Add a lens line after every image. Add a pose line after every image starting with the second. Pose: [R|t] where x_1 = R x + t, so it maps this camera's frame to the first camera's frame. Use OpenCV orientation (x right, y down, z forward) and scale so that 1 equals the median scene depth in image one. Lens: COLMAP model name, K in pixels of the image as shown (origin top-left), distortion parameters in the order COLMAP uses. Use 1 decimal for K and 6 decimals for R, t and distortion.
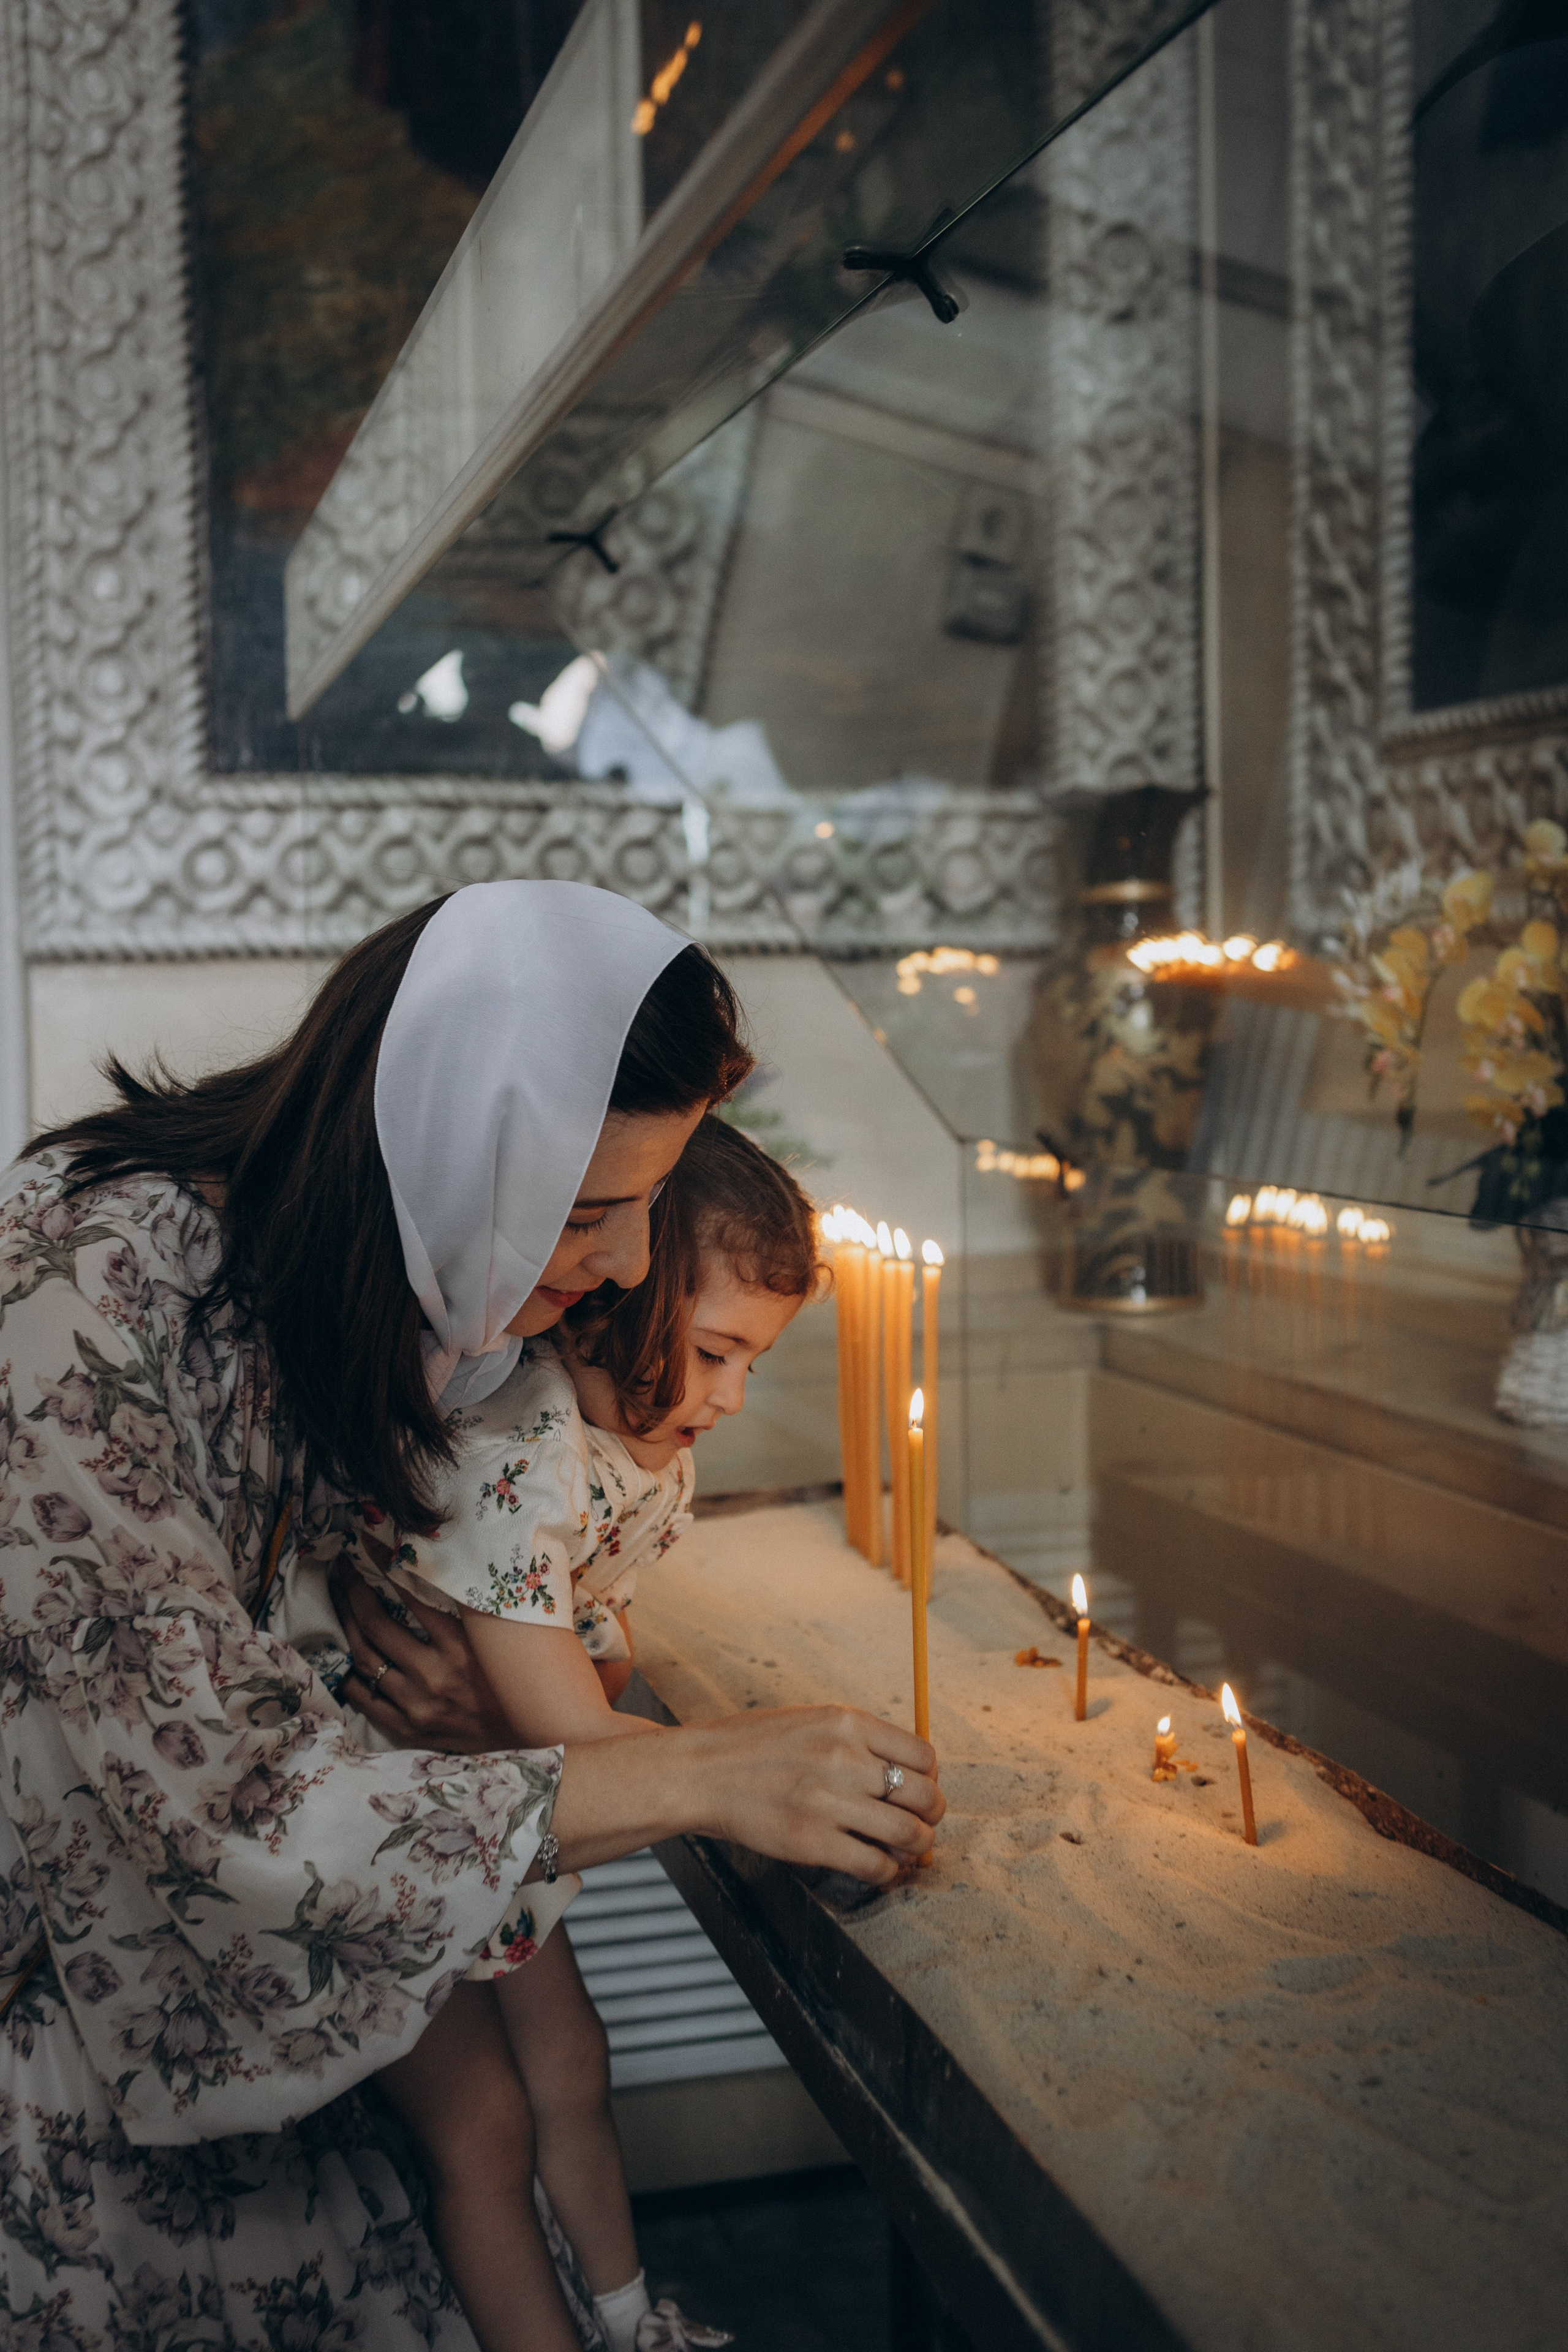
lens RADIAL K [[2458.6, 0, 780.3], [0, 2458.6, 1182.8], [0, 0, 1]] dist [-0.038950, 0.000000]
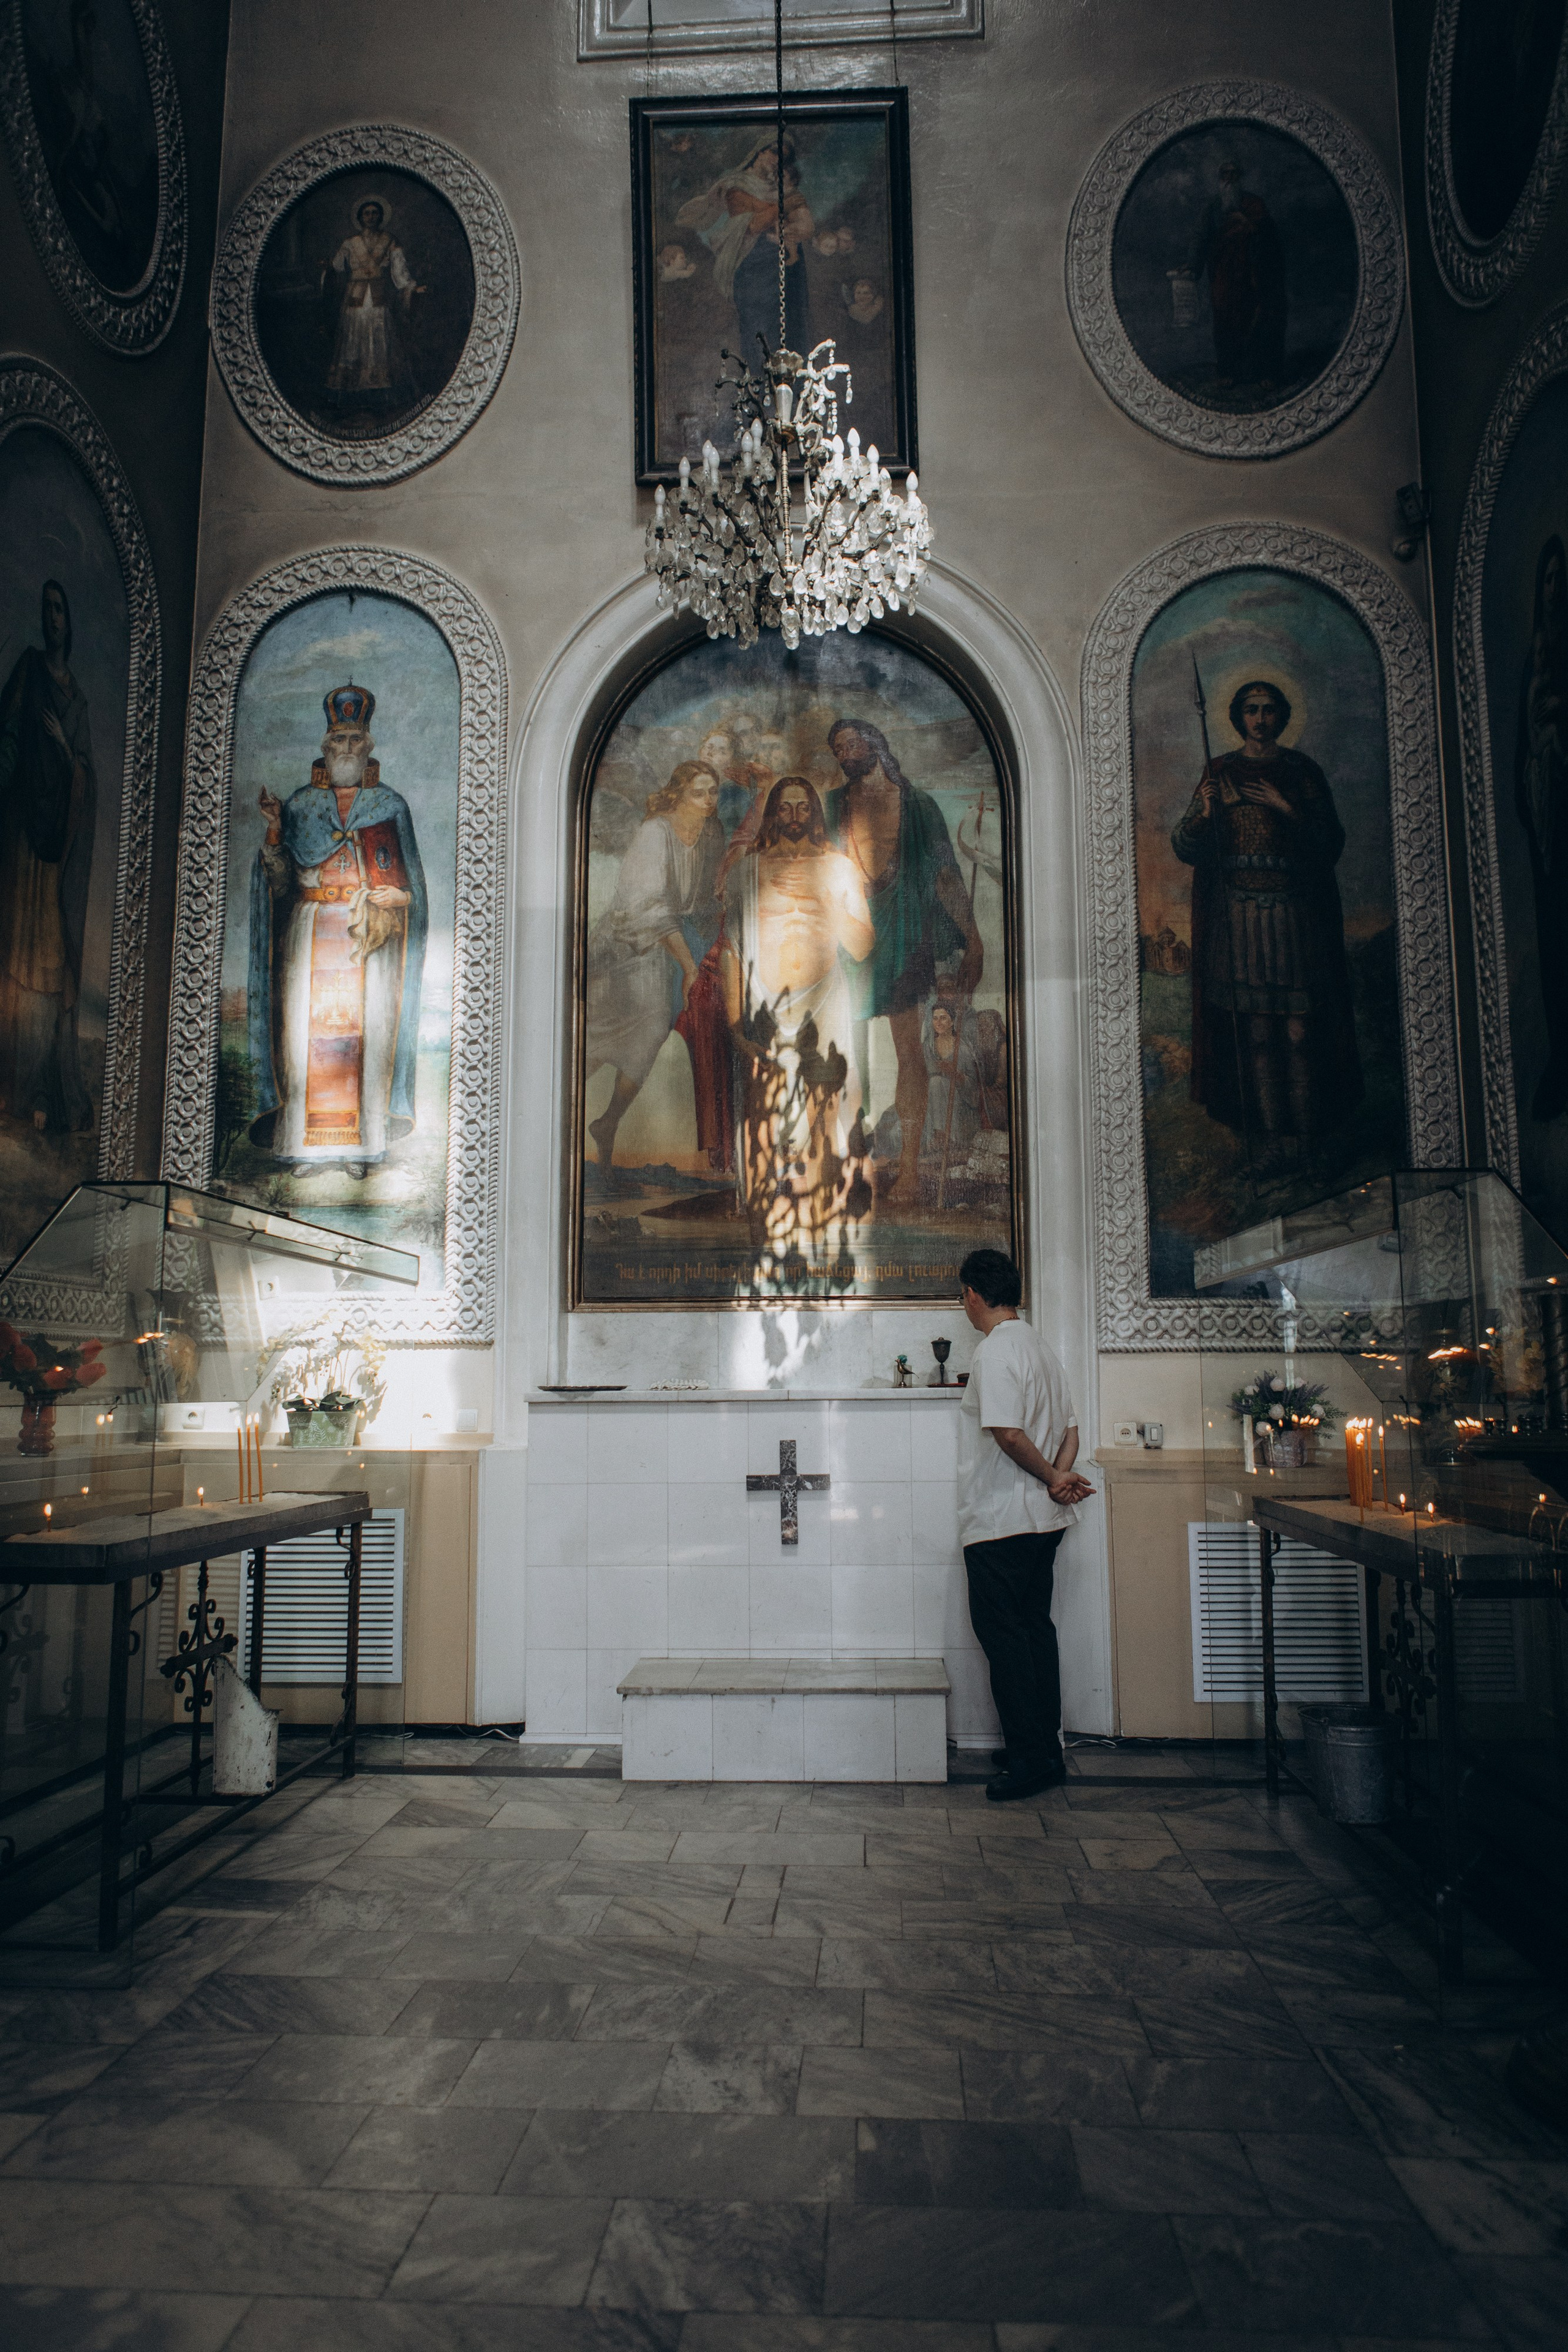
lens RADIAL K [[1668.5, 0, 778.7], [0, 1668.5, 1171.5], [0, 0, 1]] dist [0.001781, -0.000136]
pose [[0.954246, -0.028650, -0.297646, -0.031181], [-0.034518, 0.978191, -0.204818, 0.160153], [0.297022, 0.205721, 0.932447, -1.398146]]
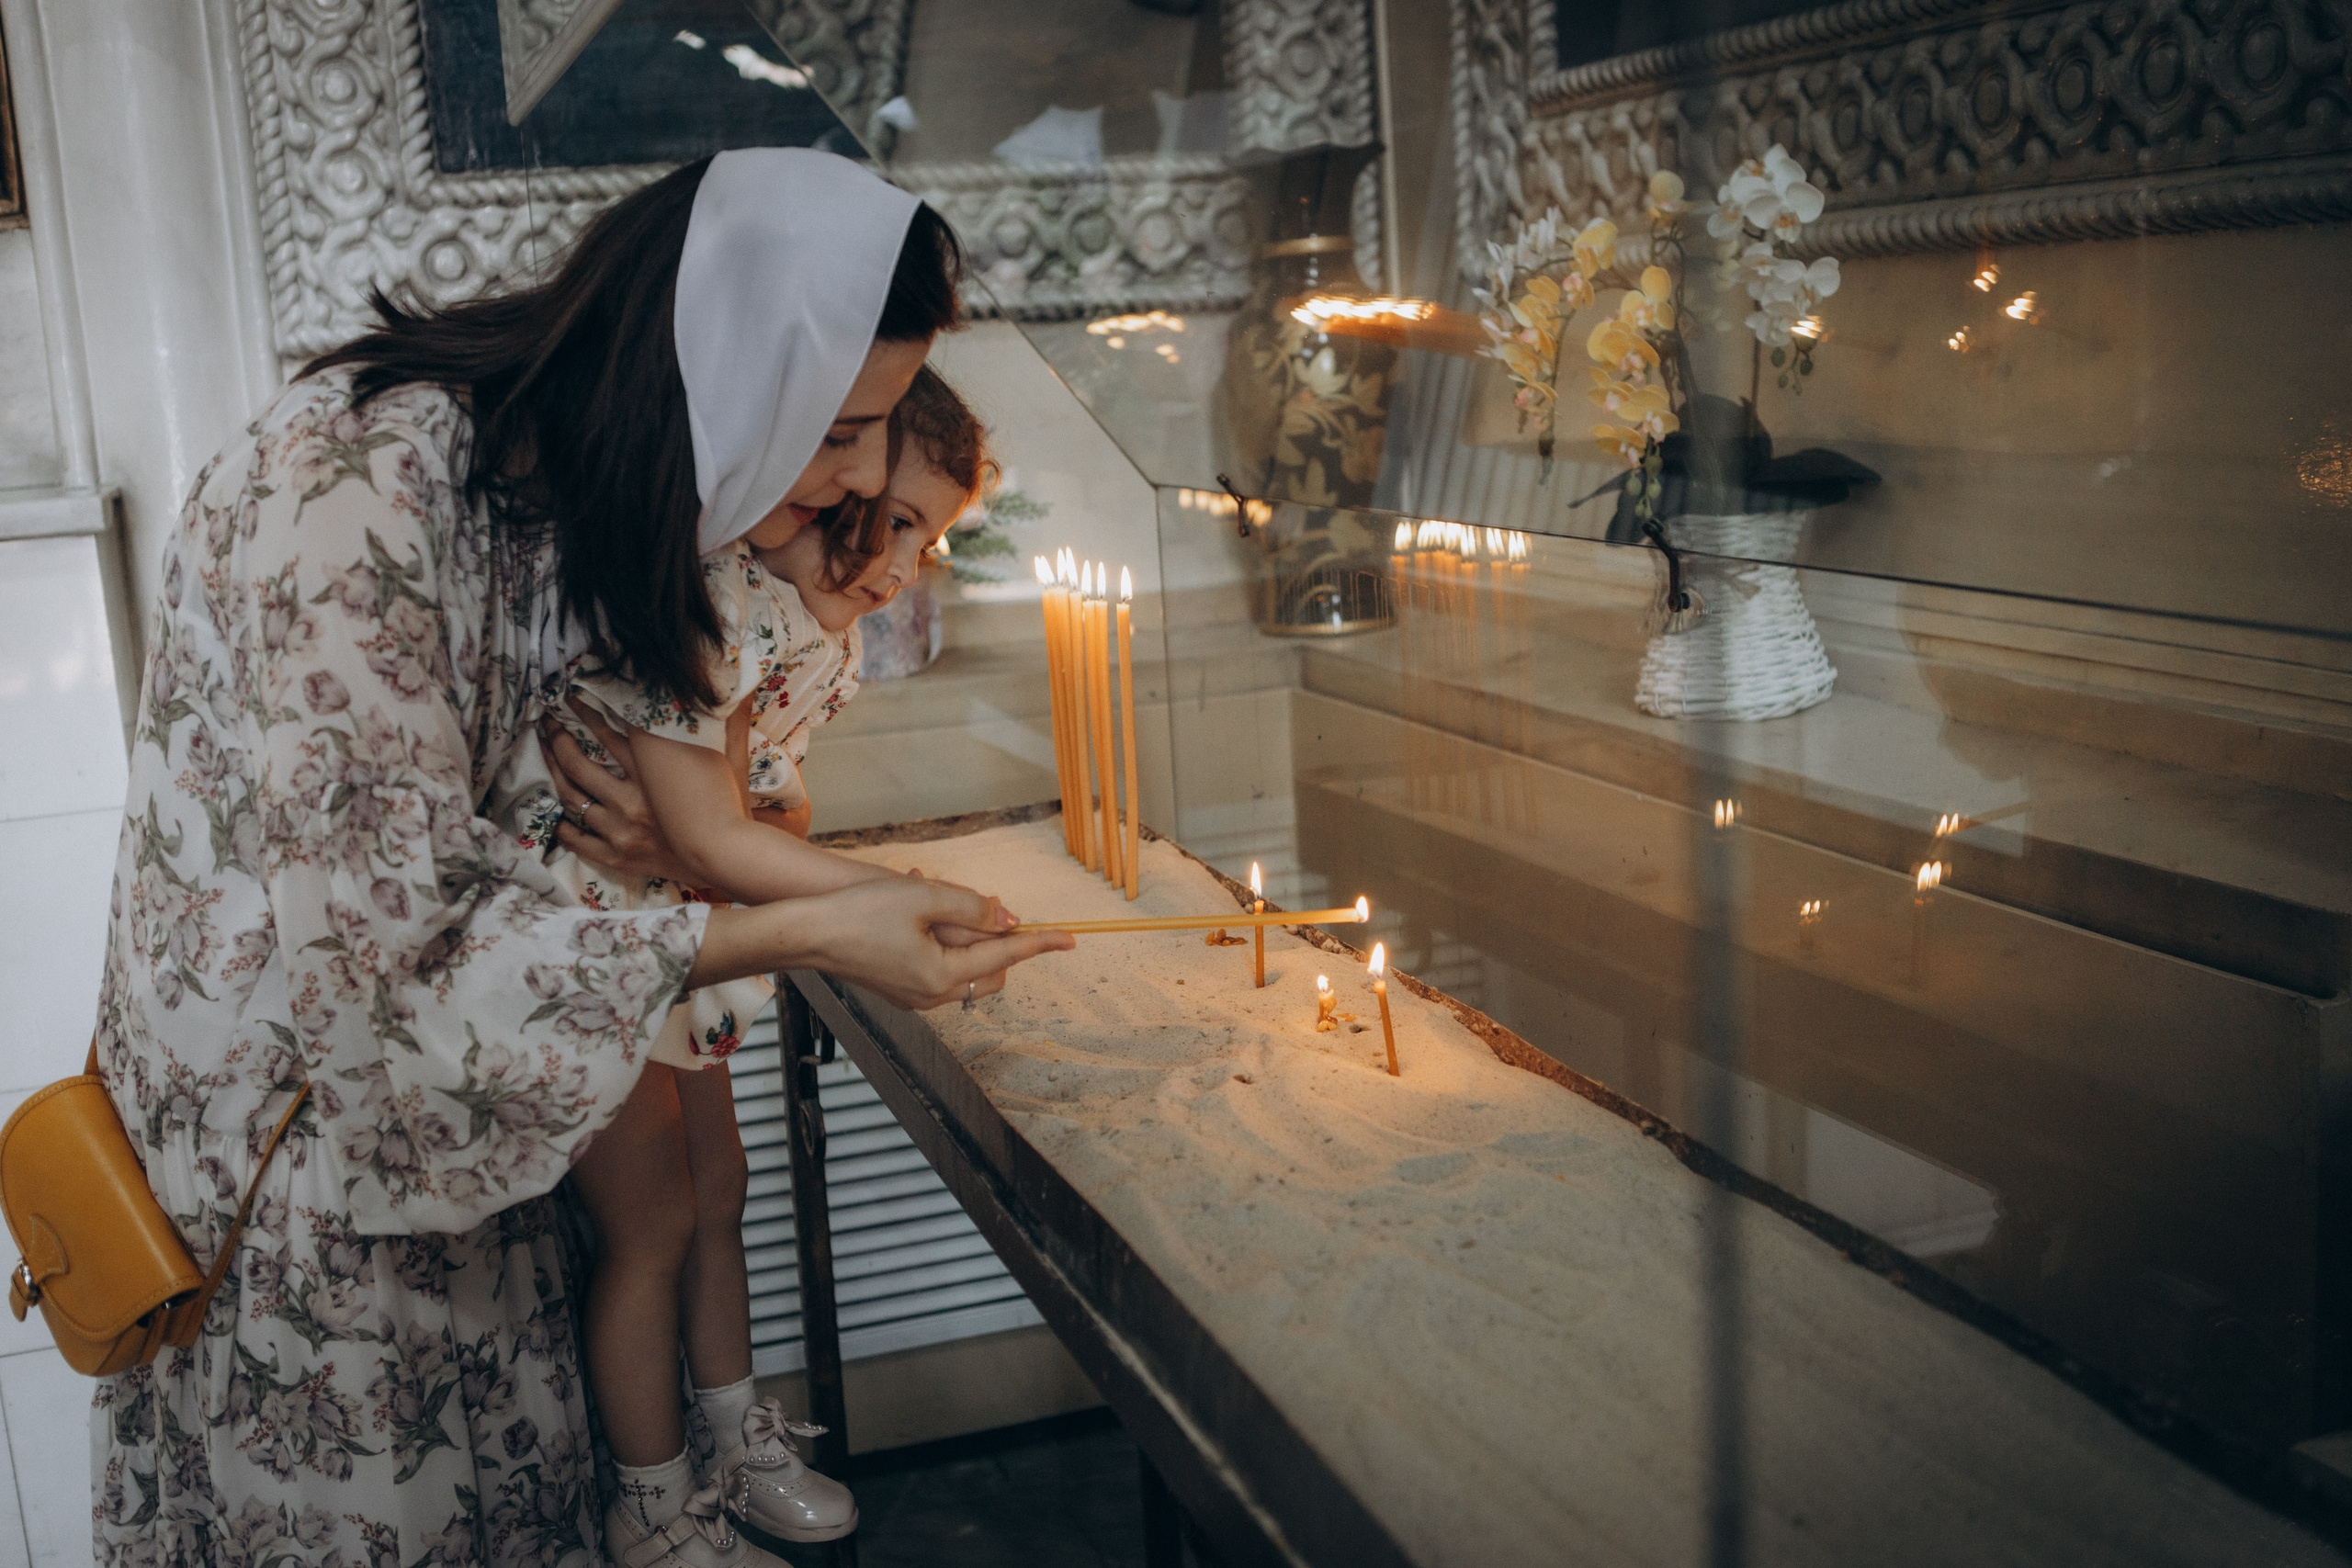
lens RADIAL K [[2418.5, 0, 1178.9], [0, 2418.5, 768.8], [0, 0, 1]] dist [-0.027775, 0.000000]
pose [[0.997260, -0.053851, 0.050710, 0.019692], [0.048431, 0.993539, 0.102637, -0.002009], [-0.055910, -0.099900, 0.993425, -0.078953]]
